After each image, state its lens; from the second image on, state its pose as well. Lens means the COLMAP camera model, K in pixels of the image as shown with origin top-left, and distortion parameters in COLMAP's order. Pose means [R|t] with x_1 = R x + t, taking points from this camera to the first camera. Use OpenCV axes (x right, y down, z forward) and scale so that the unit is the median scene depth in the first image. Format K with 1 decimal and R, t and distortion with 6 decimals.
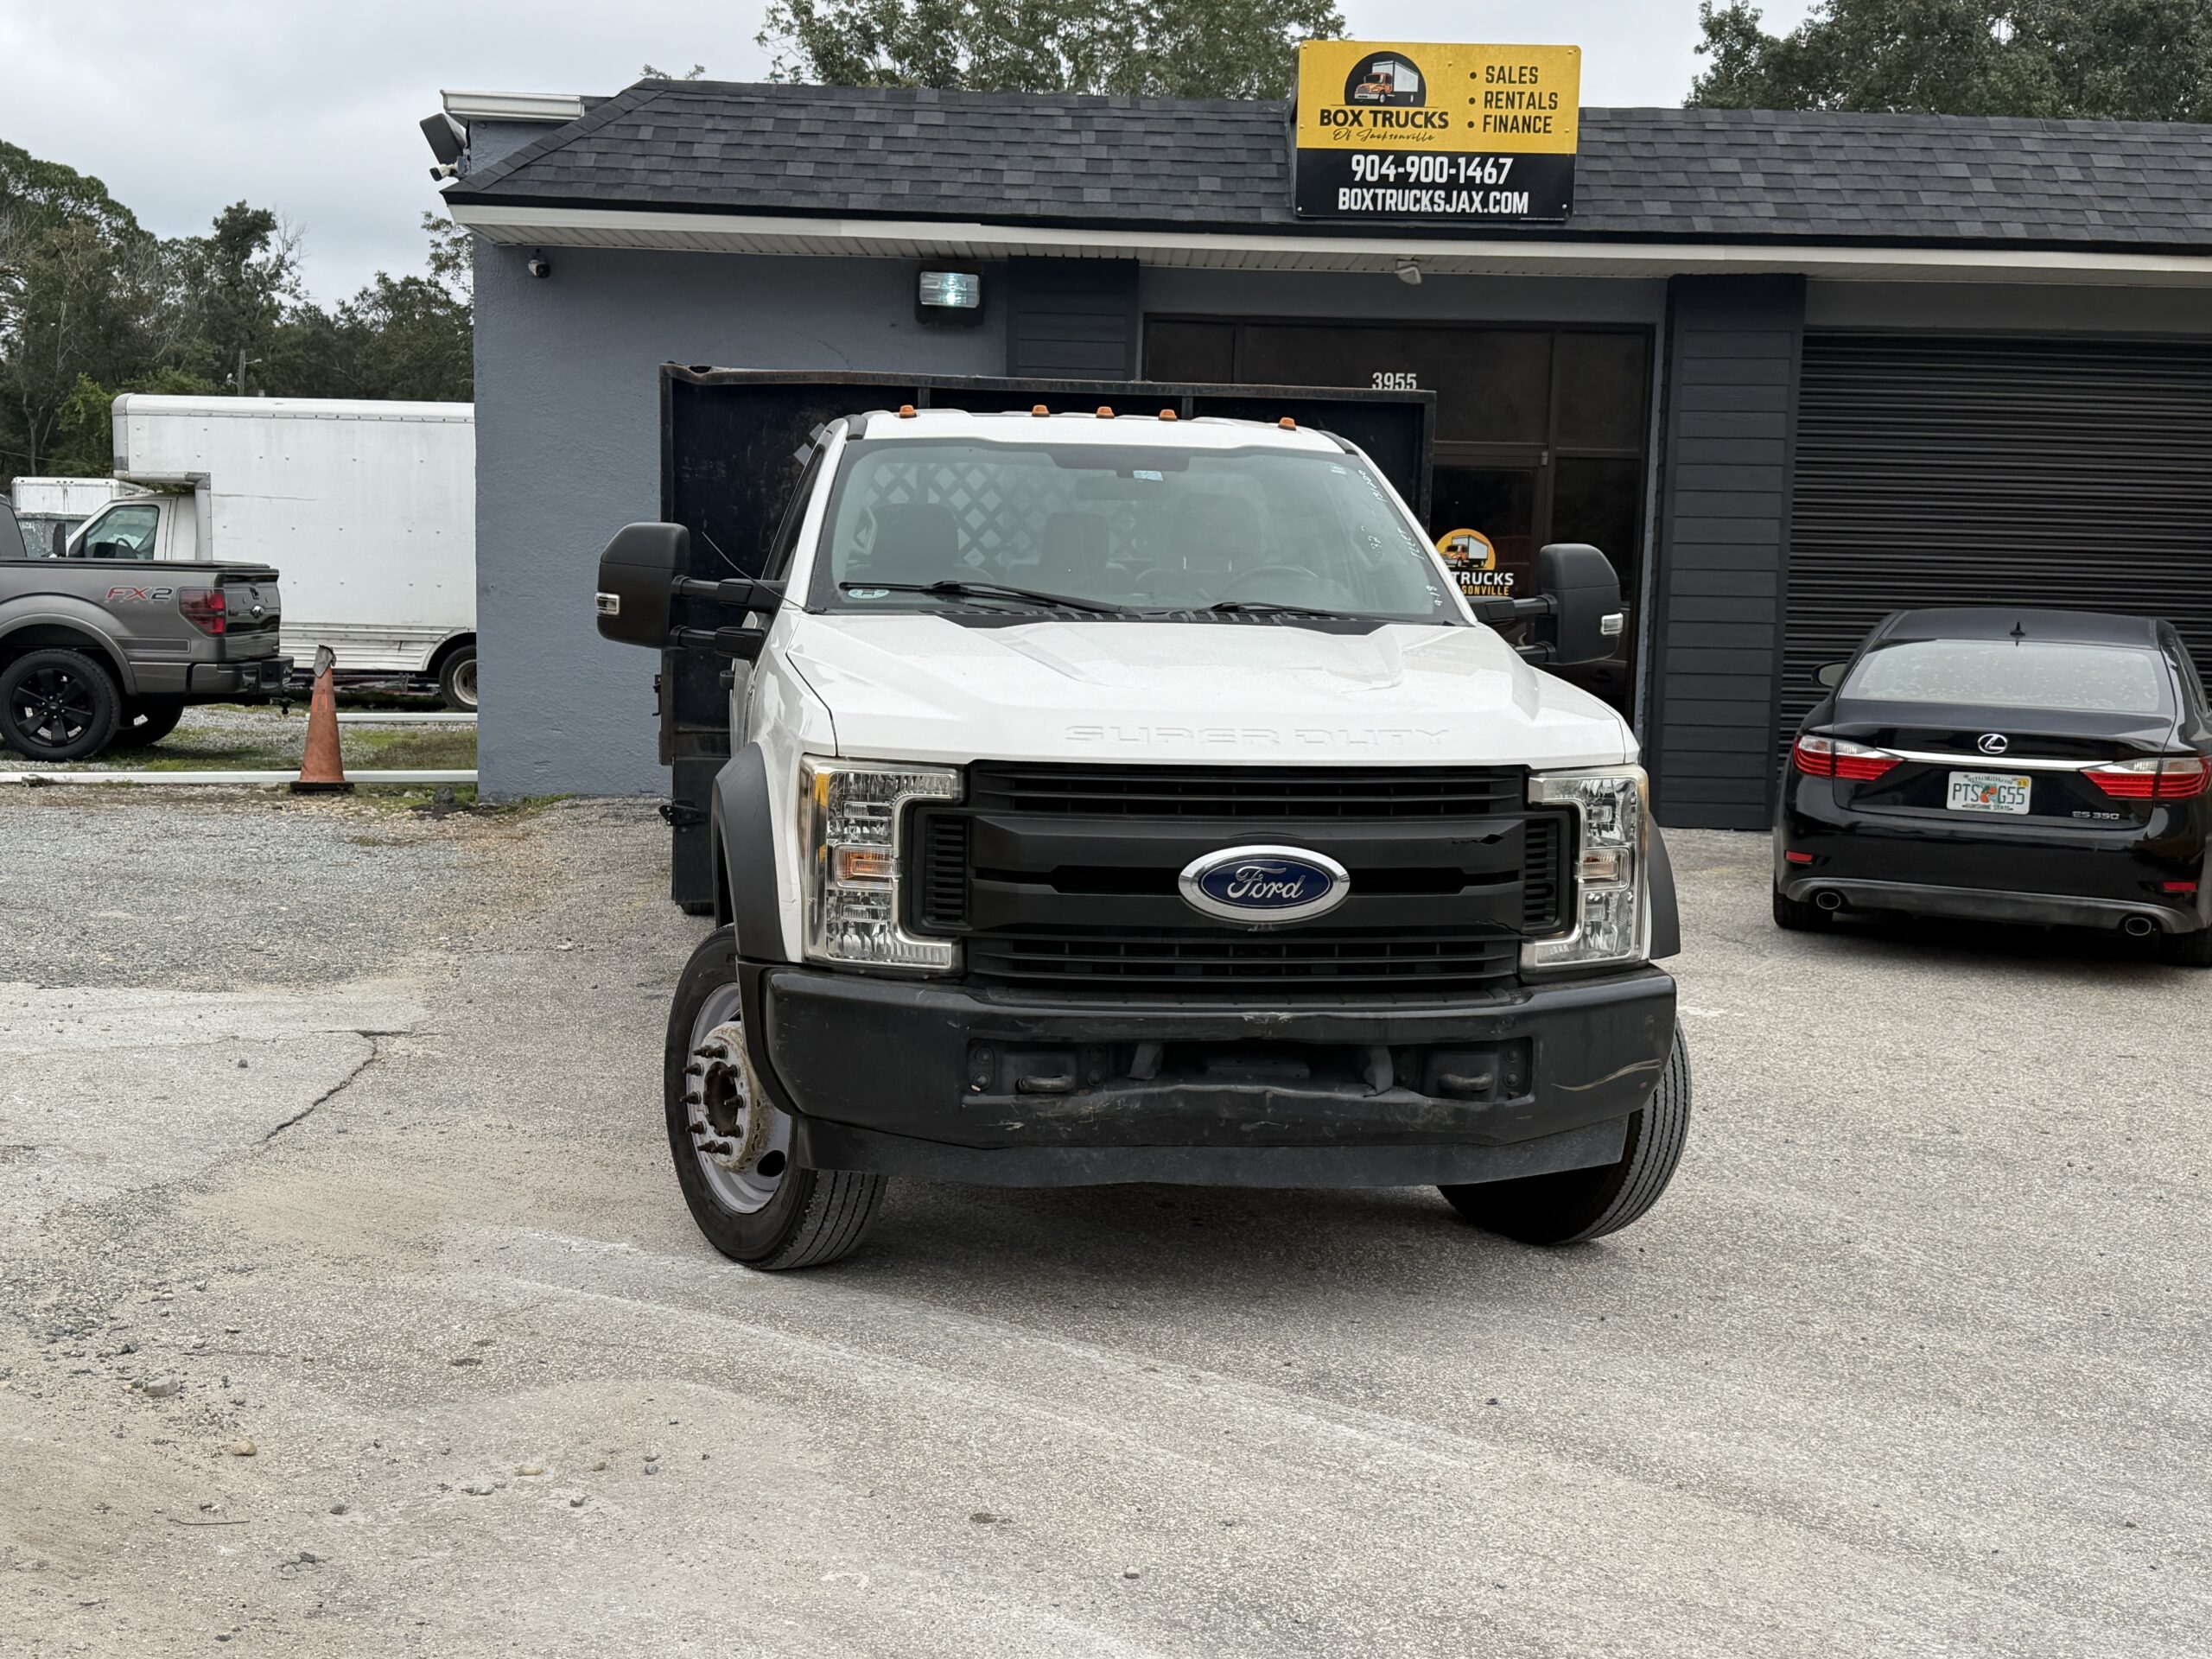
lens RADIAL K [[2558.7, 0, 1104.3], [0, 2558.7, 824.4], [0, 0, 1]] dist [0.012588, 0.000000]
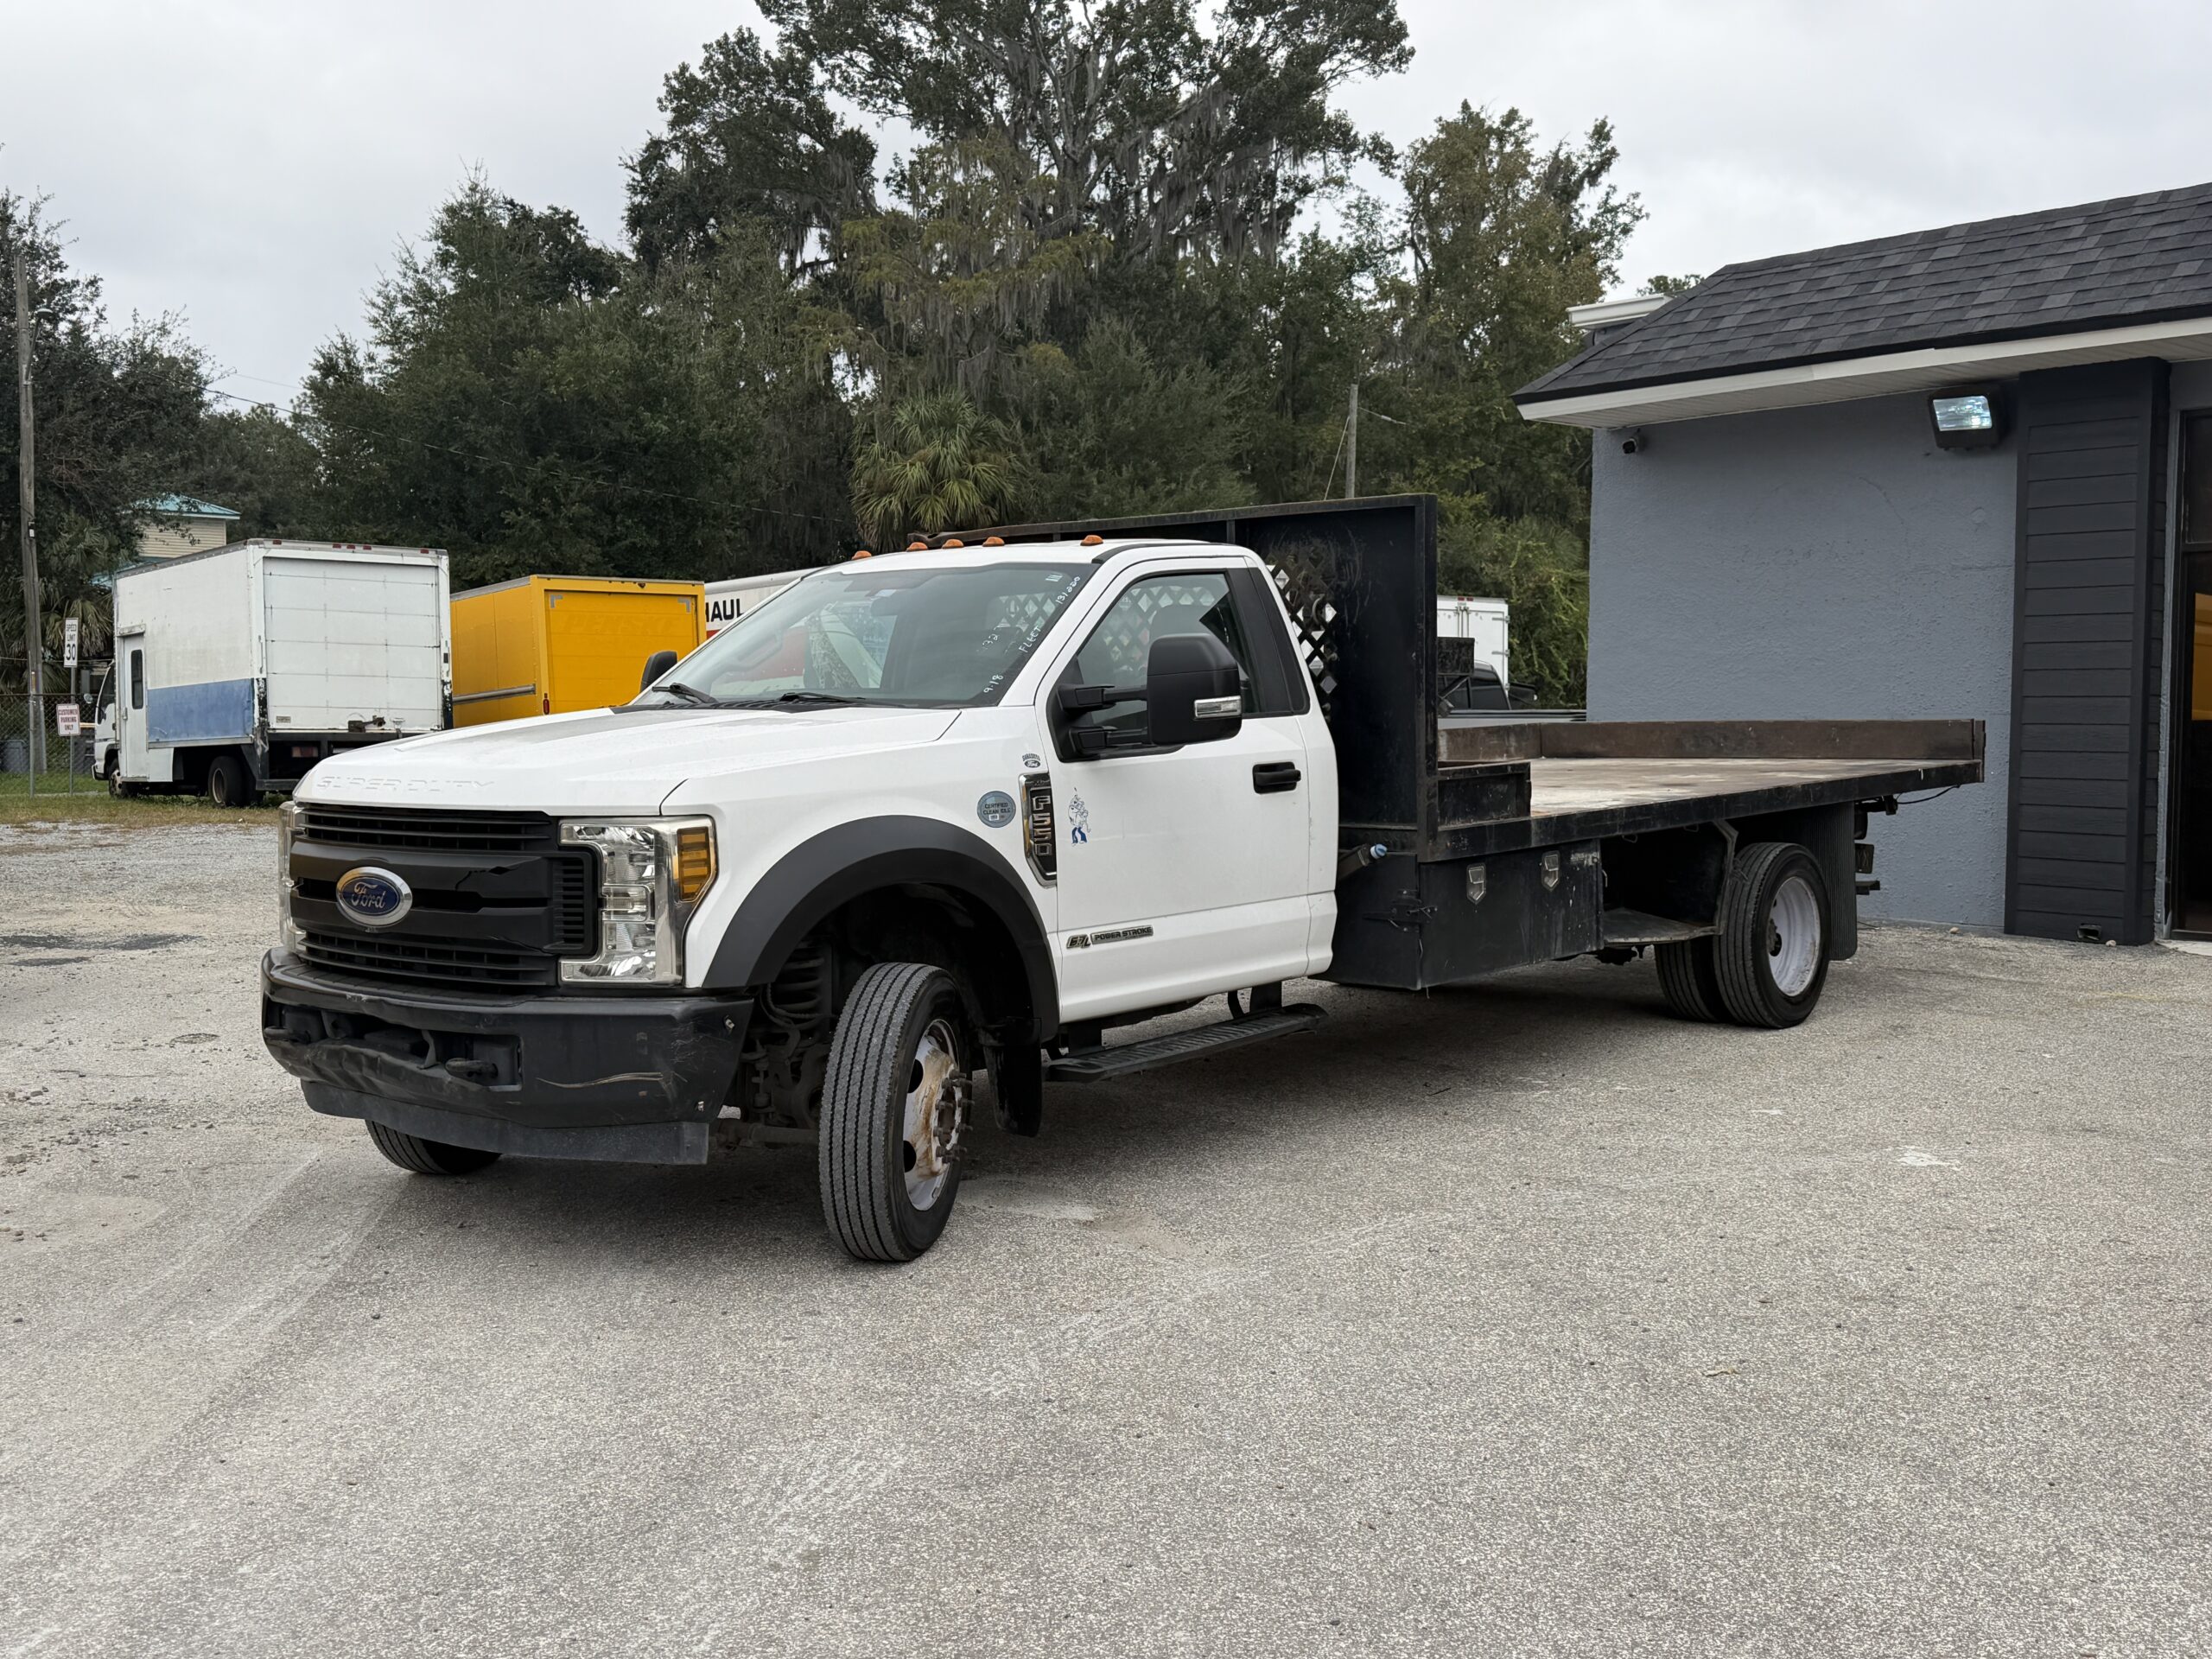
lens RADIAL K [[2284.1, 0, 1096.2], [0, 2284.1, 830.8], [0, 0, 1]] dist [0.066847, 0.000000]
pose [[0.657174, 0.014350, -0.753602, 1.163422], [-0.058720, 0.997755, -0.032207, 0.005383], [0.751448, 0.065417, 0.656541, 0.485109]]
